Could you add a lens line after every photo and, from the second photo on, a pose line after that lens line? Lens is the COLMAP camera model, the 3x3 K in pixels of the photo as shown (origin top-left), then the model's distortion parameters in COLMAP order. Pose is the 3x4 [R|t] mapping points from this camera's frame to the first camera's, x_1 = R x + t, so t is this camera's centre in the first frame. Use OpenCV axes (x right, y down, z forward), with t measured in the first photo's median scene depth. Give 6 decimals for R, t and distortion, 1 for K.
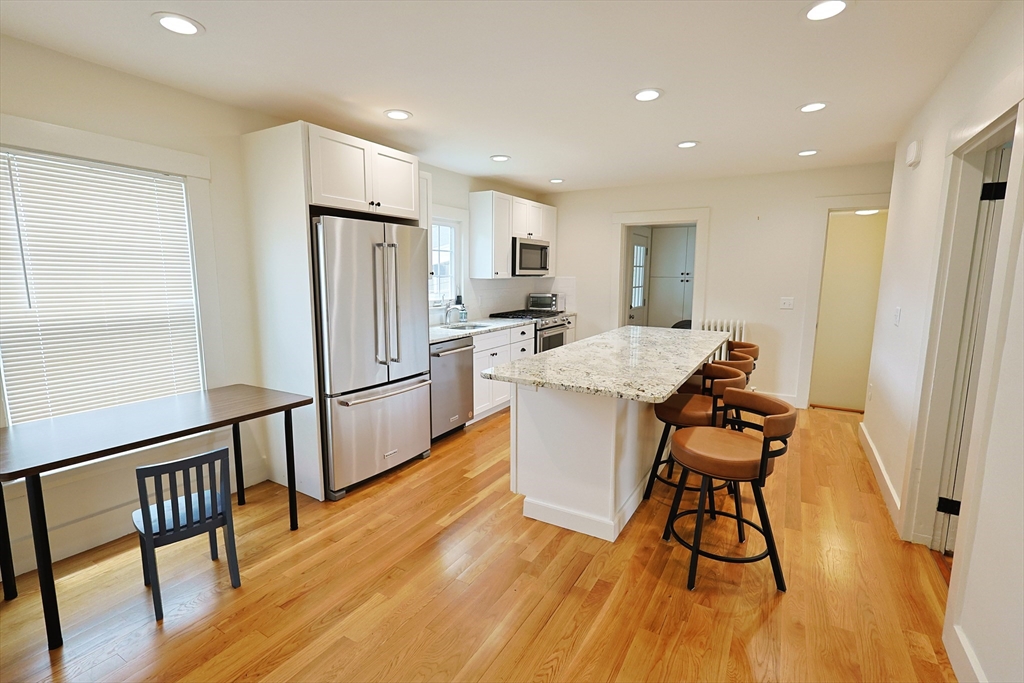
lens RADIAL K [[467.8, 0, 516.7], [0, 467.8, 339.8], [0, 0, 1]] dist [0.002183, -0.000023]
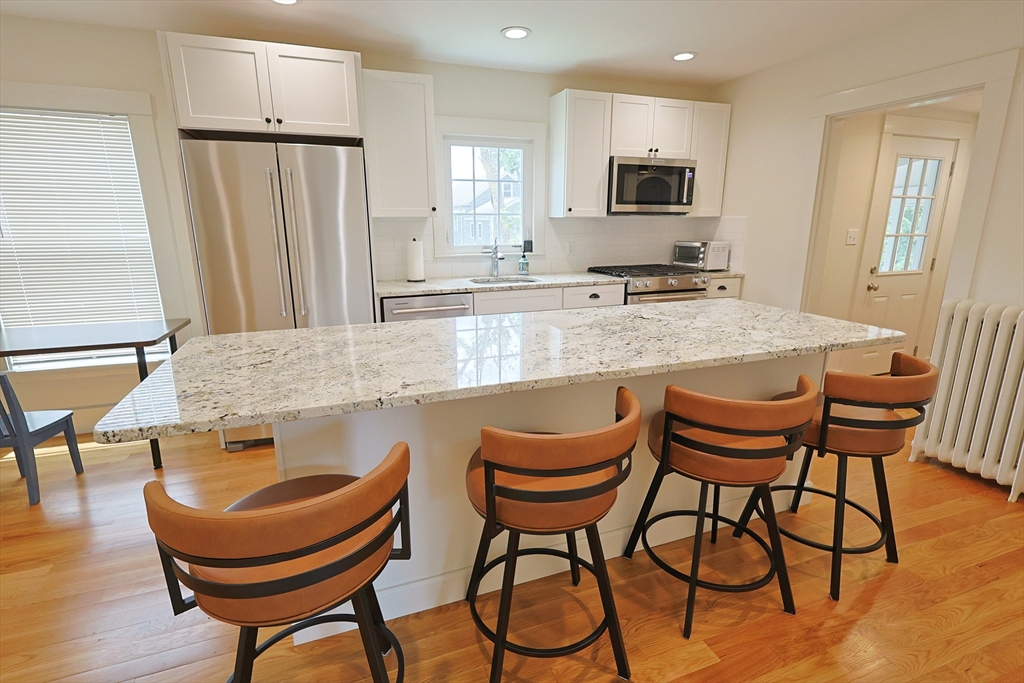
lens RADIAL K [[486.5, 0, 512.0], [0, 486.5, 341.5], [0, 0, 1]] dist [-0.000735, -0.000020]
pose [[0.776688, 0.142708, -0.613506, 0.452890], [-0.082351, 0.988643, 0.125713, -0.034611], [0.624479, -0.047116, 0.779619, 0.425223]]
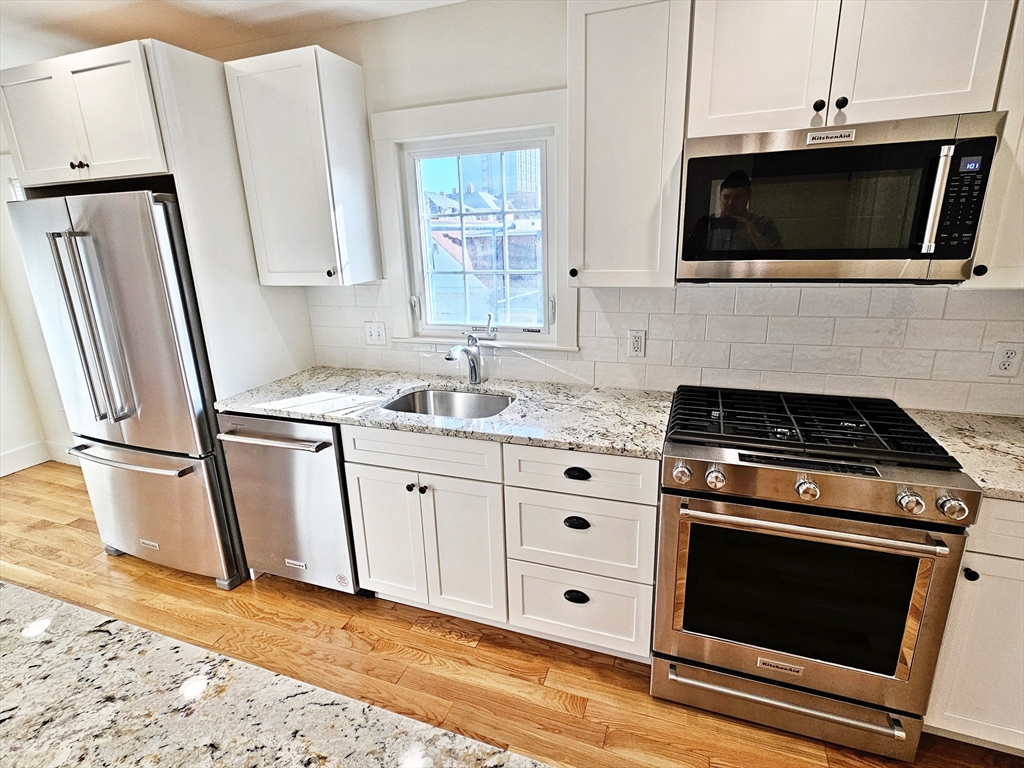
lens RADIAL K [[541.1, 0, 511.3], [0, 541.1, 379.6], [0, 0, 1]] dist [-0.000883, -0.000346]
pose [[0.162185, 0.252895, -0.953803, 0.399793], [-0.111631, 0.965098, 0.236907, -0.185549], [0.980426, 0.068051, 0.184755, 1.073617]]
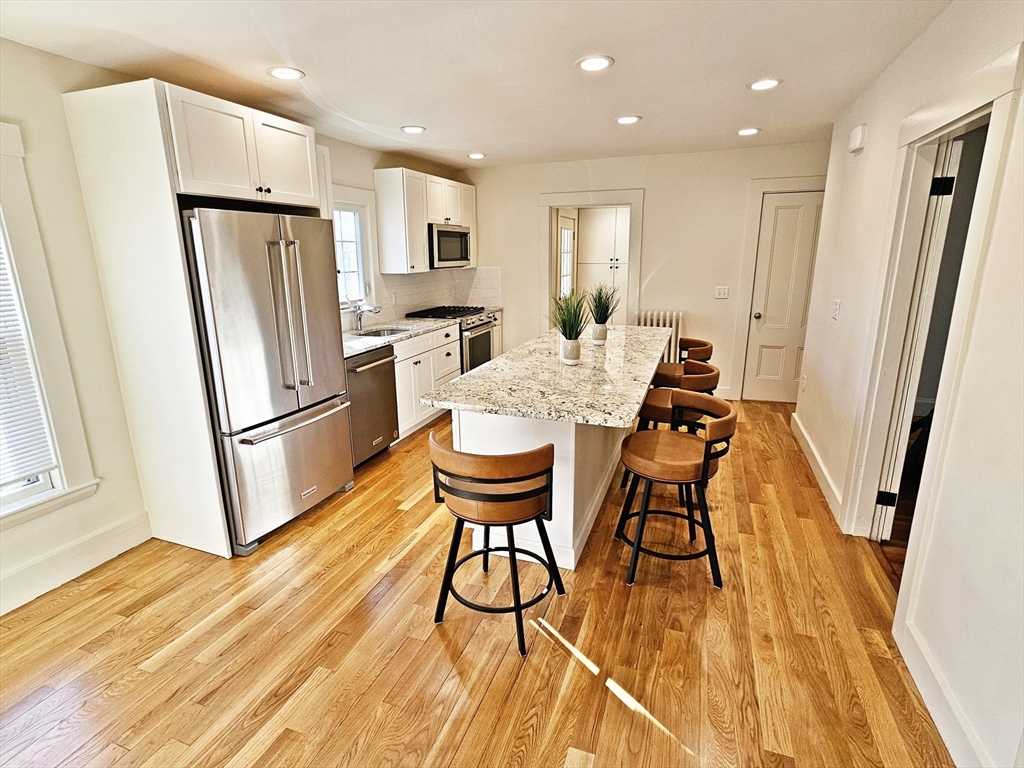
lens RADIAL K [[510.2, 0, 511.6], [0, 510.2, 377.9], [0, 0, 1]] dist [0.000627, 0.000664]
pose [[0.984493, -0.056112, 0.166205, -0.038027], [0.039482, 0.994028, 0.101729, -0.033553], [-0.170921, -0.093590, 0.980830, 0.036779]]
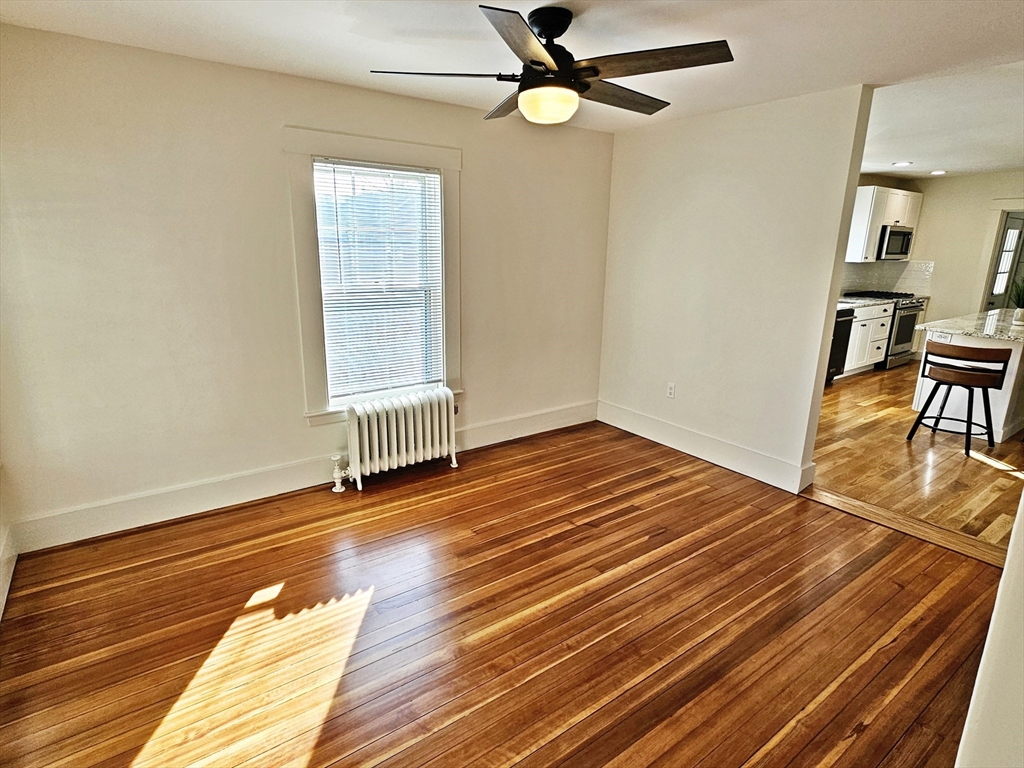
lens RADIAL K [[541.1, 0, 511.3], [0, 541.1, 379.6], [0, 0, 1]] dist [-0.000883, -0.000346]
pose [[0.914388, 0.107653, -0.390264, -0.355596], [-0.067788, 0.991100, 0.114565, 0.078821], [0.399124, -0.078302, 0.913547, -0.744434]]
